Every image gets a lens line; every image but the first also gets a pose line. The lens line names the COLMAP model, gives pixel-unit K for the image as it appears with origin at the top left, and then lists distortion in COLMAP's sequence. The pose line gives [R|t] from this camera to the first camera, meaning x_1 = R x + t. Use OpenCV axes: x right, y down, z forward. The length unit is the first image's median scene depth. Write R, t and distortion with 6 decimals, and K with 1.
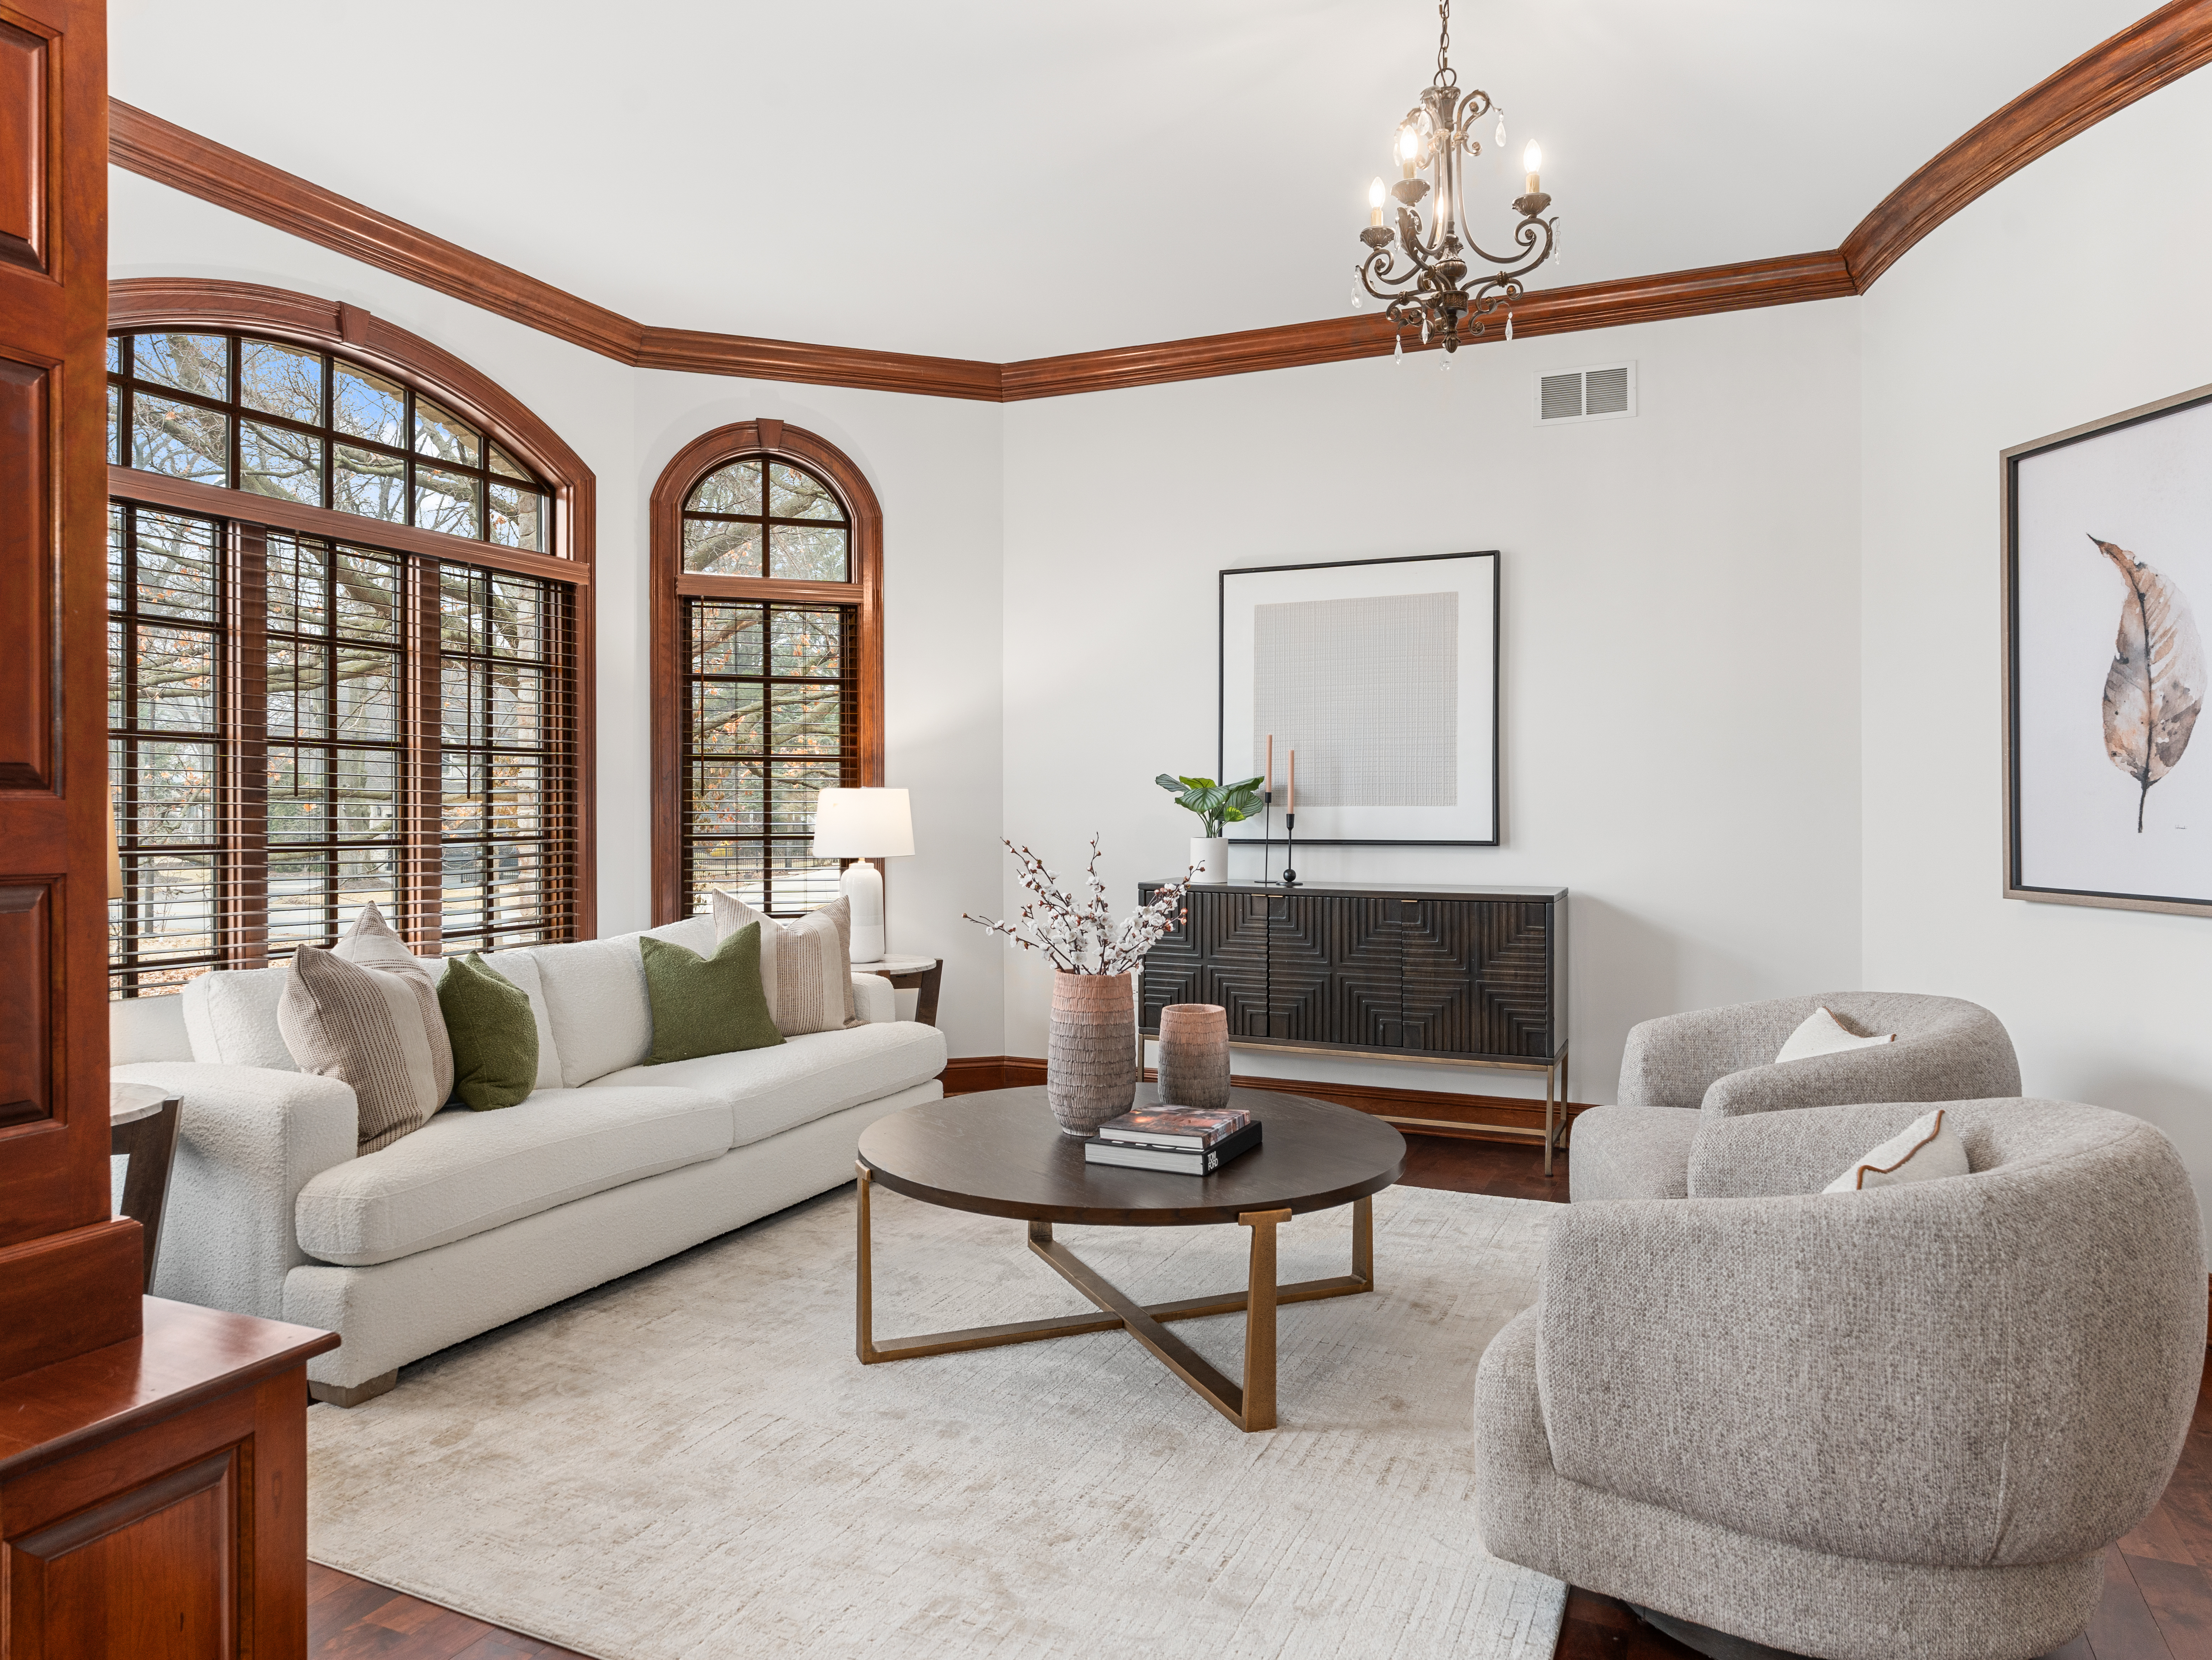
lens RADIAL K [[1486.6, 0, 1102.3], [0, 1486.6, 823.6], [0, 0, 1]] dist [-0.000843, 0.000522]
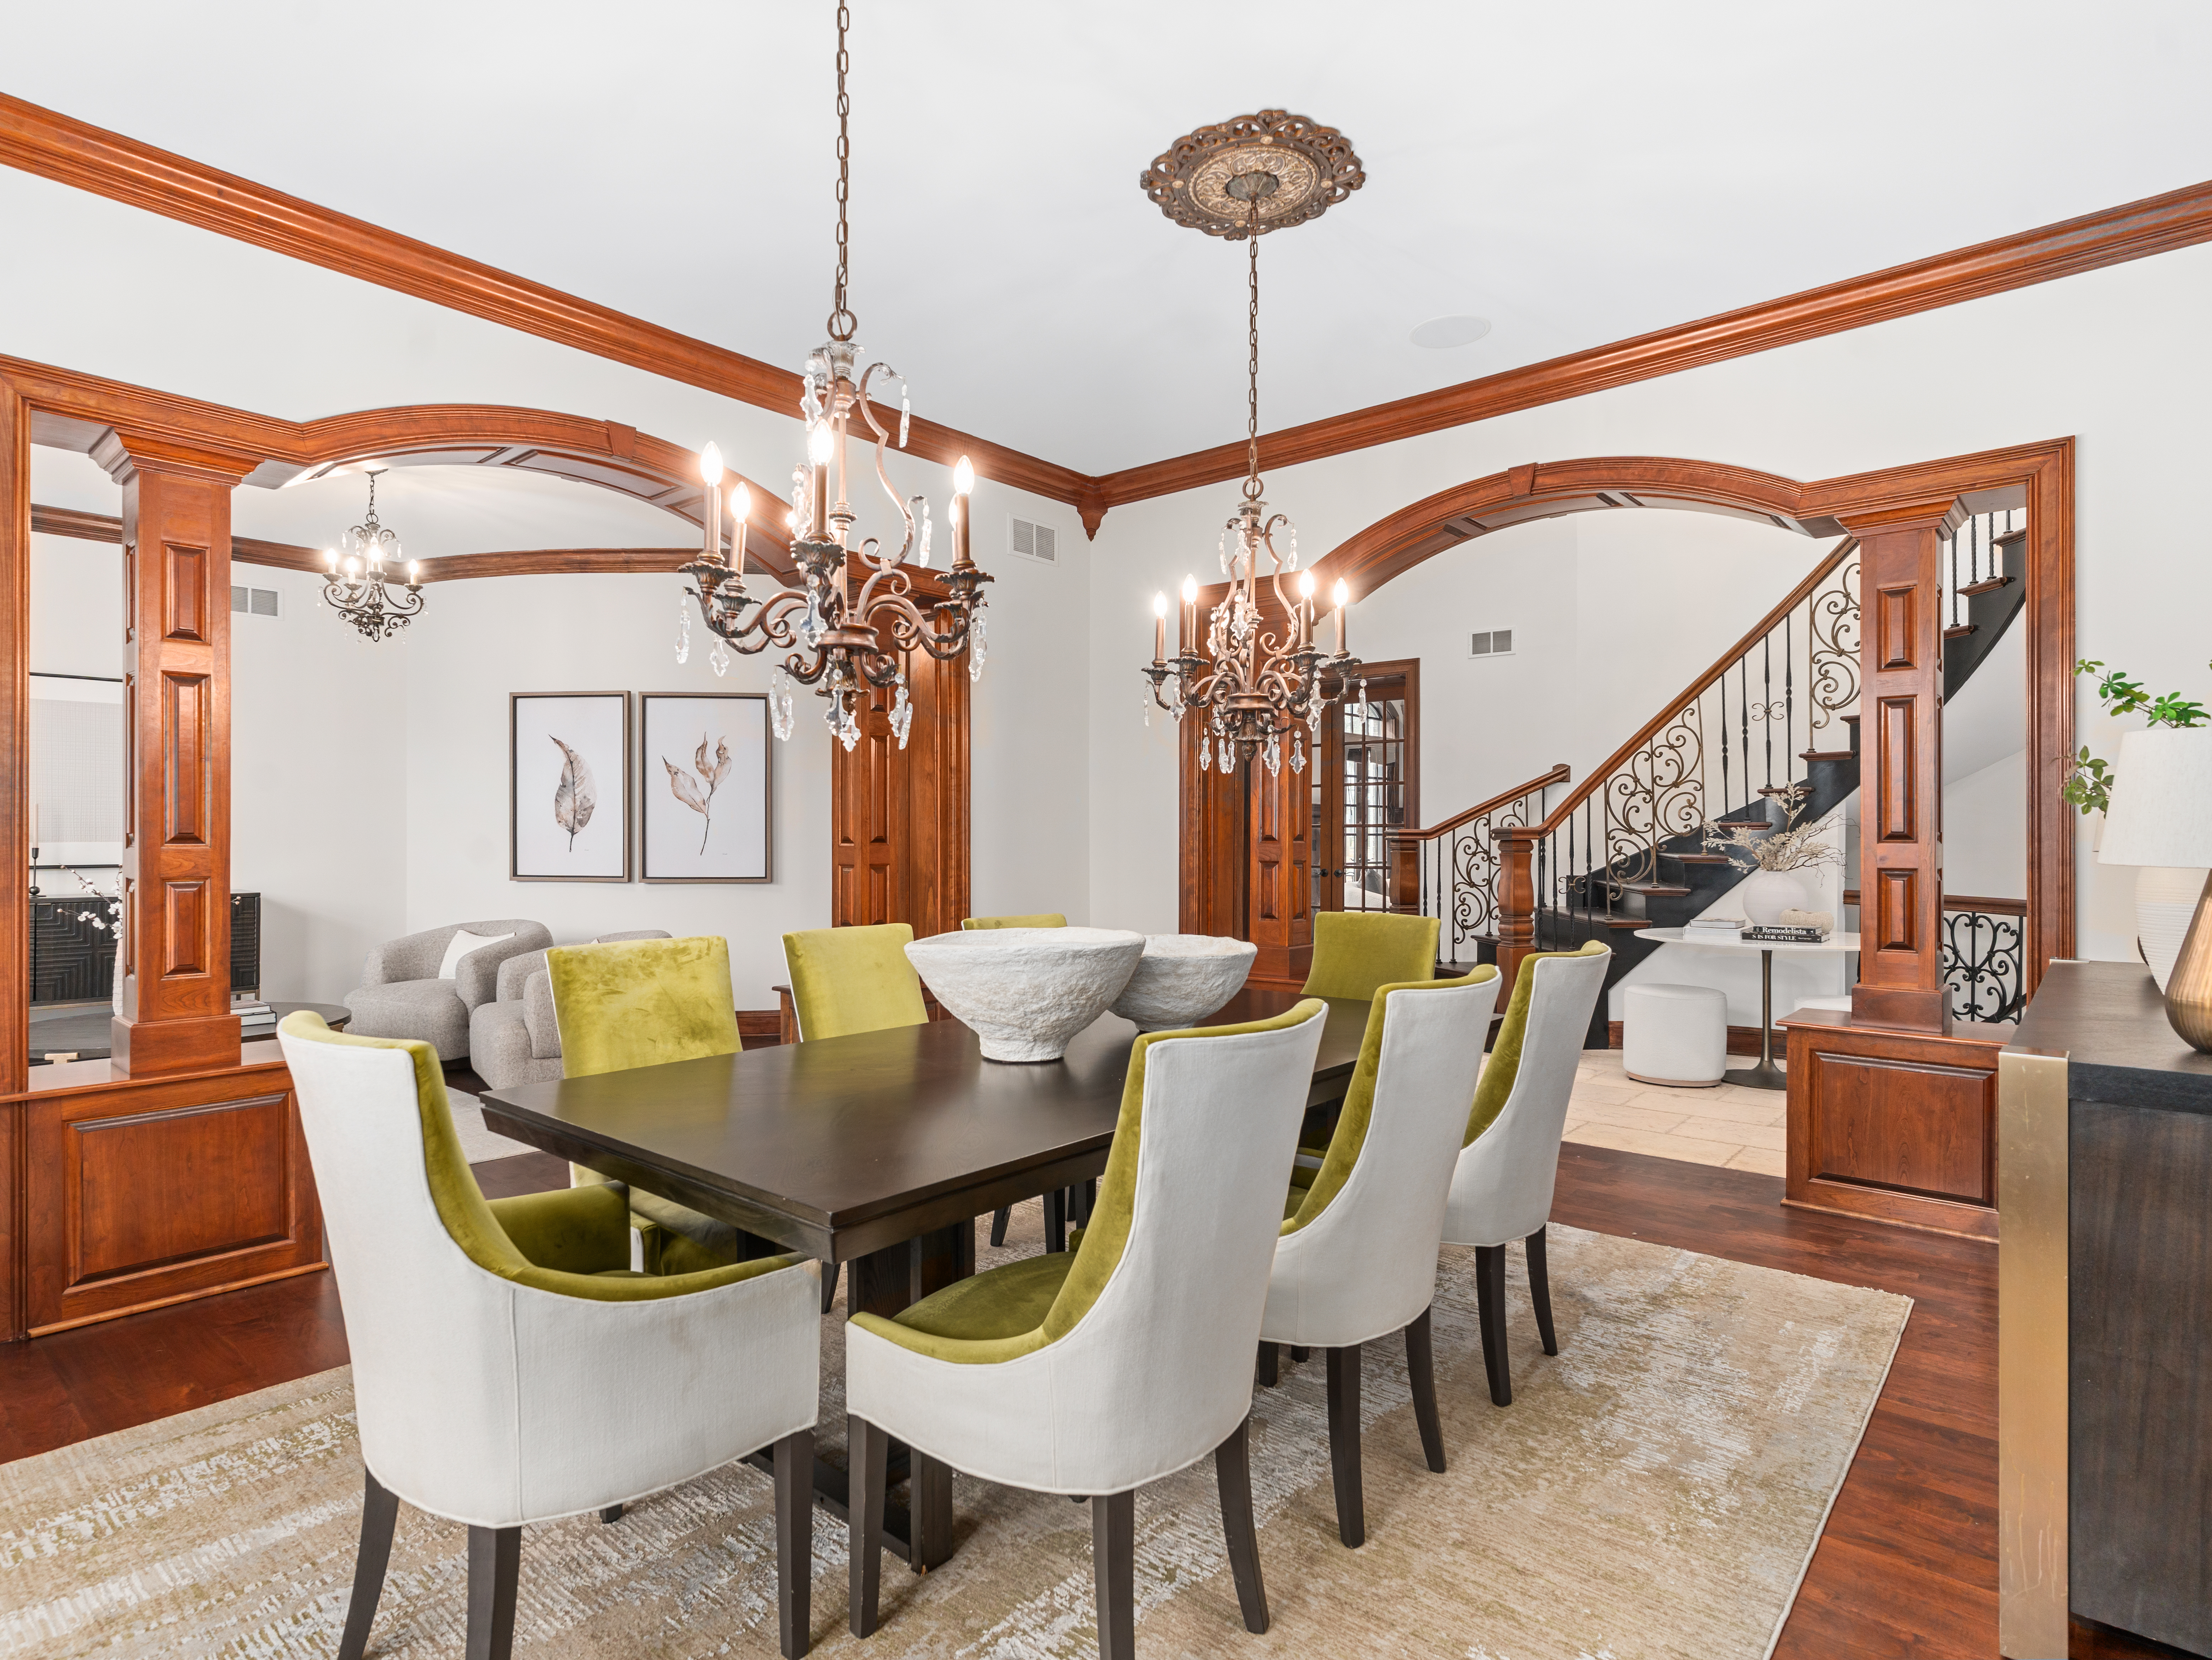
lens RADIAL K [[1180.3, 0, 1105.5], [0, 1180.3, 835.8], [0, 0, 1]] dist [-0.001177, 0.002354]
pose [[0.287317, 0.003140, 0.957830, -1.016124], [0.003557, 0.999984, -0.004345, -0.010679], [-0.957829, 0.004655, 0.287302, -0.496761]]
